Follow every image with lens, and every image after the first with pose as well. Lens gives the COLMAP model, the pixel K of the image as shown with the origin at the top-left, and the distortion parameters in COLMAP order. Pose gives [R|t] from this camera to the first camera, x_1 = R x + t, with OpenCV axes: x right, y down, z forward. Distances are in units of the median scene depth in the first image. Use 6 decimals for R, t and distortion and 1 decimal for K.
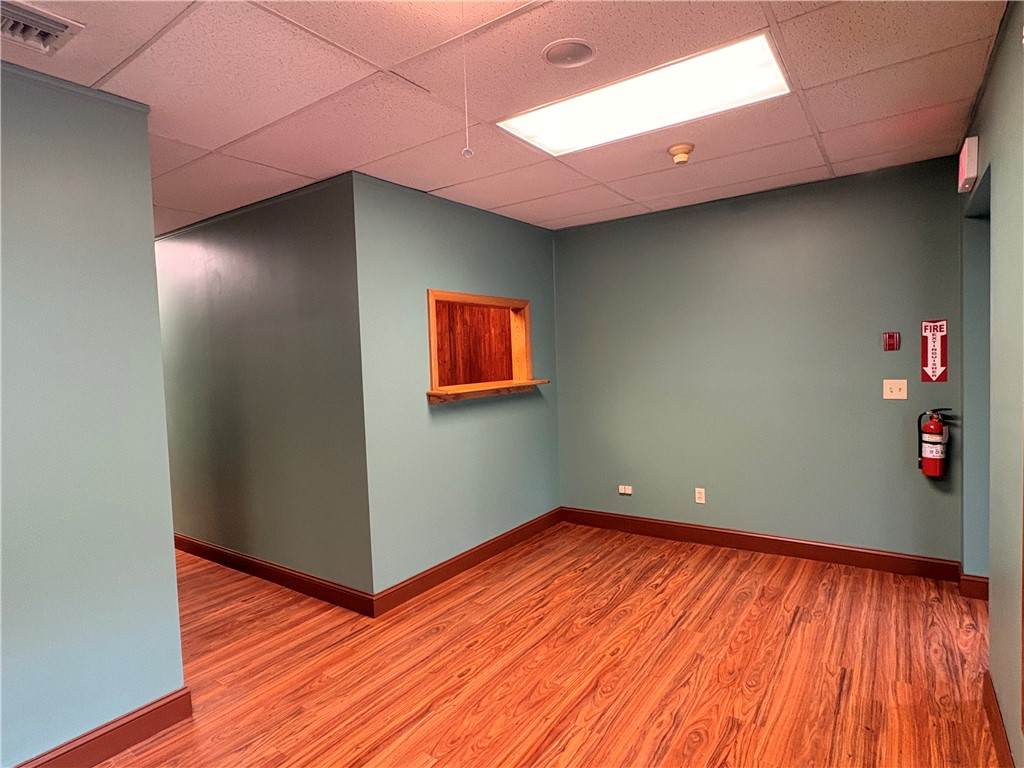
lens RADIAL K [[558.4, 0, 512.6], [0, 558.4, 383.8], [0, 0, 1]] dist [0.001780, 0.000622]
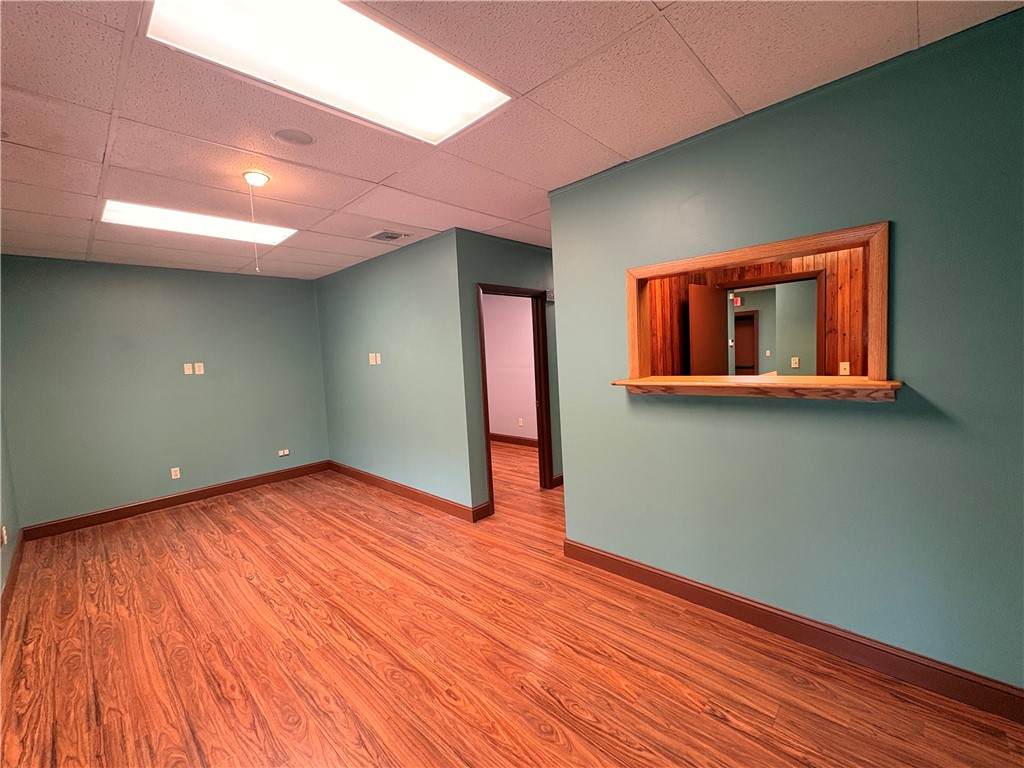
lens RADIAL K [[432.0, 0, 511.1], [0, 432.0, 384.3], [0, 0, 1]] dist [0.000944, -0.000206]
pose [[-0.158894, 0.114502, -0.980633, 0.705739], [0.006706, 0.993354, 0.114901, -0.075612], [0.987273, 0.011681, -0.158606, 1.079819]]
